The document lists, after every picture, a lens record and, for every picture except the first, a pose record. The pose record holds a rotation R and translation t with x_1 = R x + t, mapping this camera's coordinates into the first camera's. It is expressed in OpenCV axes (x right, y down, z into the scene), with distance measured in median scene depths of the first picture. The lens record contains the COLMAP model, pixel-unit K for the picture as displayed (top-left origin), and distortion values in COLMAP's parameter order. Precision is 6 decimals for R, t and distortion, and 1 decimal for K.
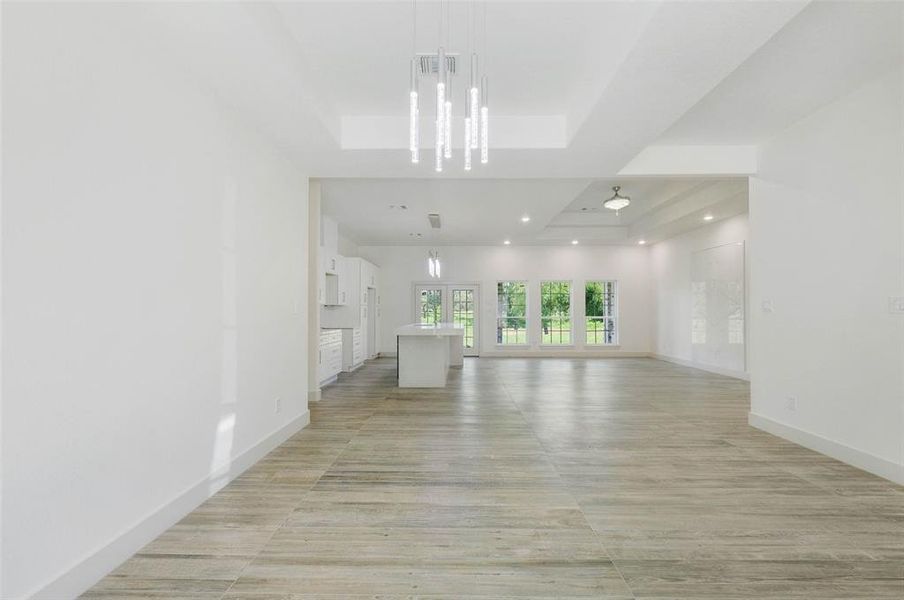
lens RADIAL K [[402.0, 0, 447.7], [0, 402.0, 305.5], [0, 0, 1]] dist [-0.000518, 0.000276]
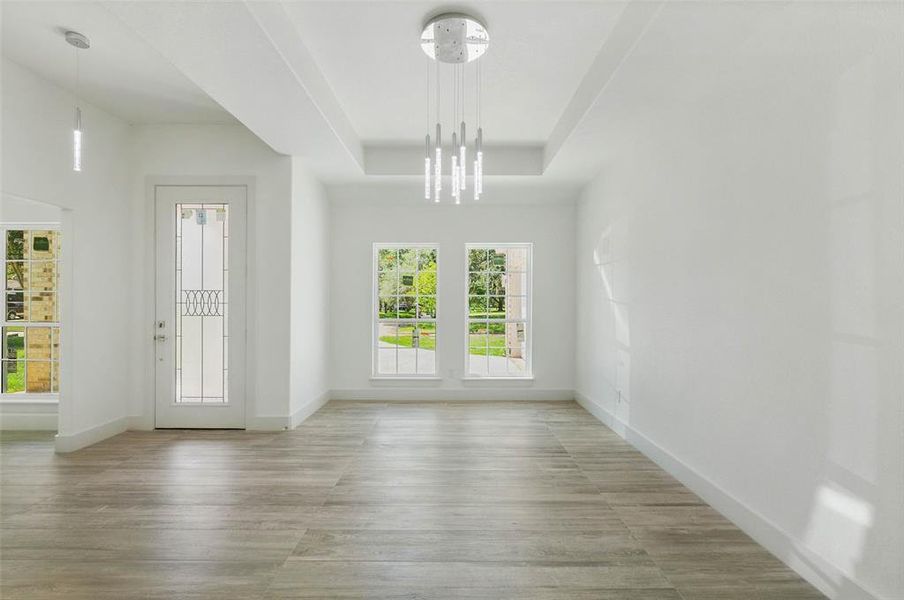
lens RADIAL K [[402.0, 0, 452.0], [0, 402.0, 306.4], [0, 0, 1]] dist [-0.000518, 0.000276]
pose [[-0.999552, -0.002568, -0.029818, 0.029543], [-0.002504, 0.999994, -0.002211, 0.013179], [0.029823, -0.002135, -0.999553, 1.525658]]
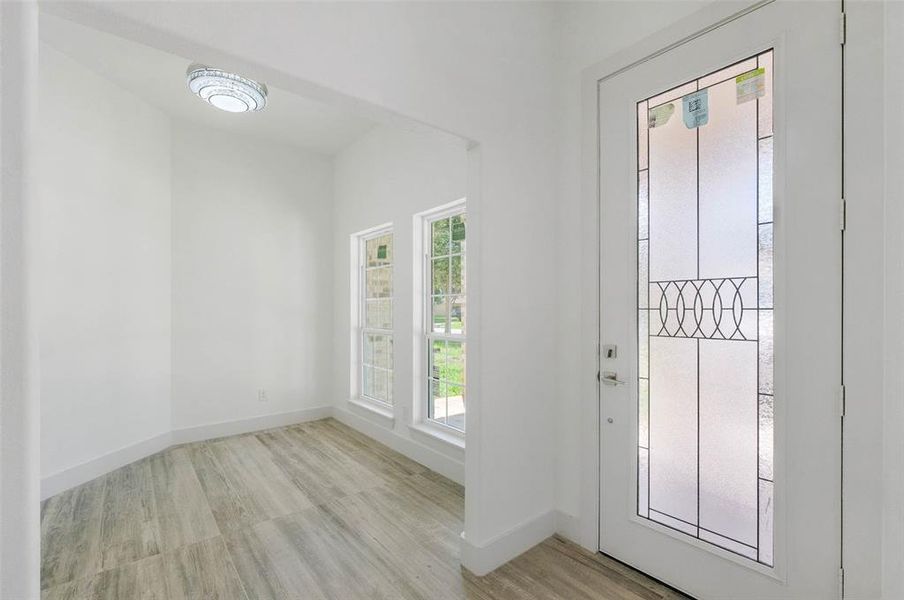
lens RADIAL K [[374.0, 0, 460.8], [0, 374.0, 308.4], [0, 0, 1]] dist [-0.025897, -0.000736]
pose [[-0.667521, -0.001702, 0.744589, 0.658237], [-0.003569, 0.999993, -0.000914, 0.001739], [-0.744583, -0.003268, -0.667522, 0.764531]]
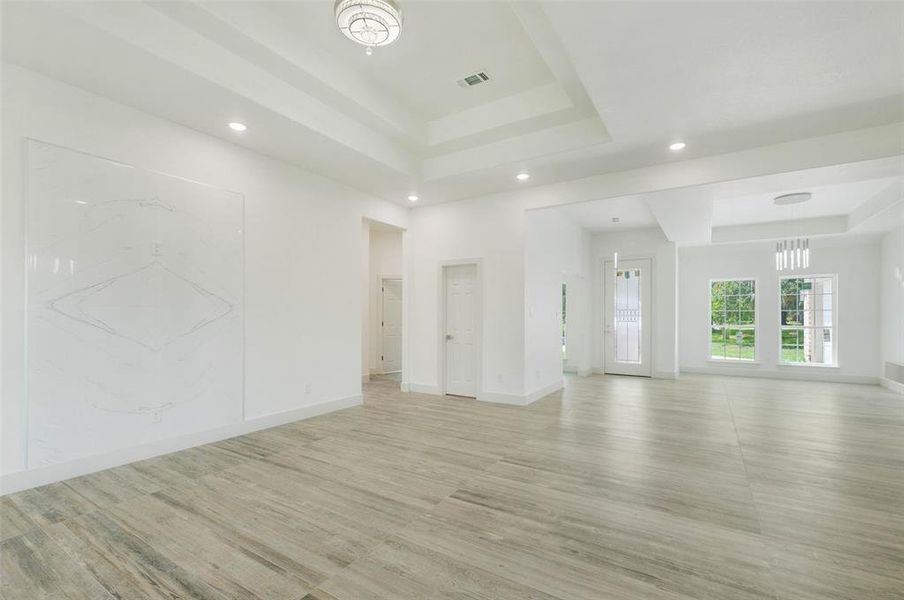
lens RADIAL K [[402.0, 0, 455.3], [0, 402.0, 315.5], [0, 0, 1]] dist [-0.000518, 0.000276]
pose [[-0.864052, 0.004722, 0.503381, 0.446769], [-0.003220, 0.999884, -0.014907, 0.046290], [-0.503392, -0.014502, -0.863936, 3.225685]]
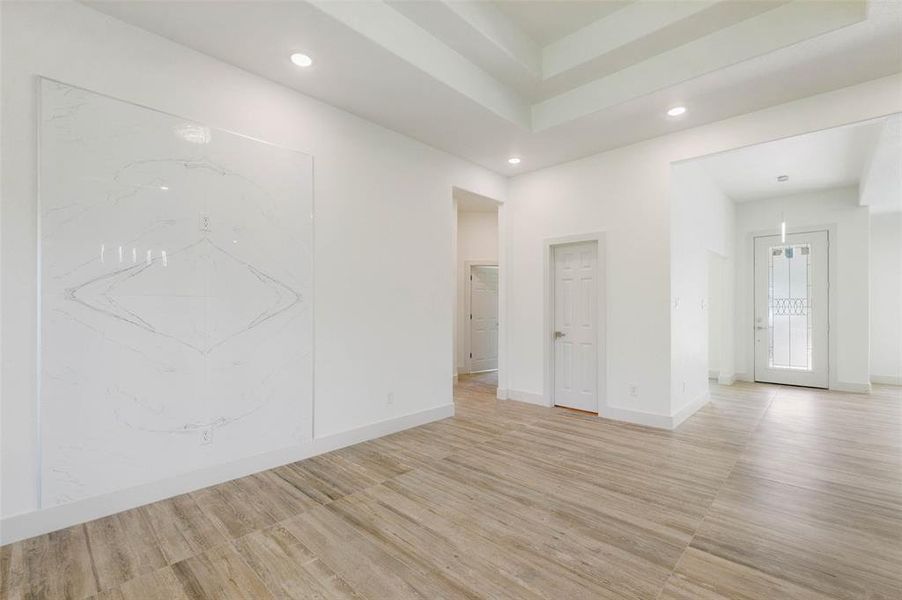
lens RADIAL K [[401.1, 0, 453.4], [0, 401.1, 305.8], [0, 0, 1]] dist [-0.000518, 0.000276]
pose [[-0.748128, 0.008053, 0.663505, 0.748266], [-0.004866, 0.999833, -0.017621, 0.041974], [-0.663536, -0.016412, -0.747964, 2.971019]]
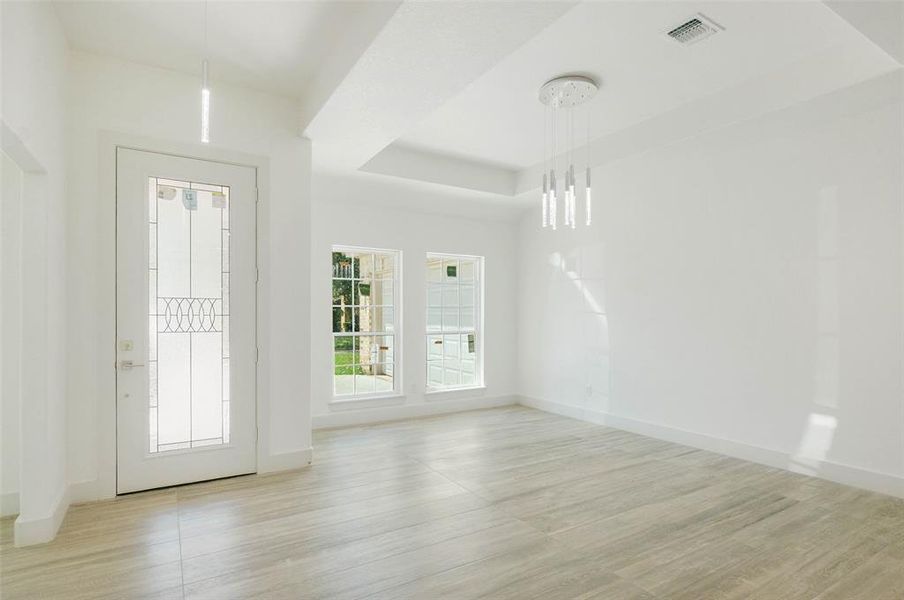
lens RADIAL K [[475.0, 0, 463.2], [0, 475.0, 322.7], [0, 0, 1]] dist [-0.002812, -0.001744]
pose [[-0.831541, 0.008046, -0.555405, 0.918958], [0.004175, 0.999957, 0.008235, 0.012745], [0.555447, 0.004529, -0.831540, 1.519480]]
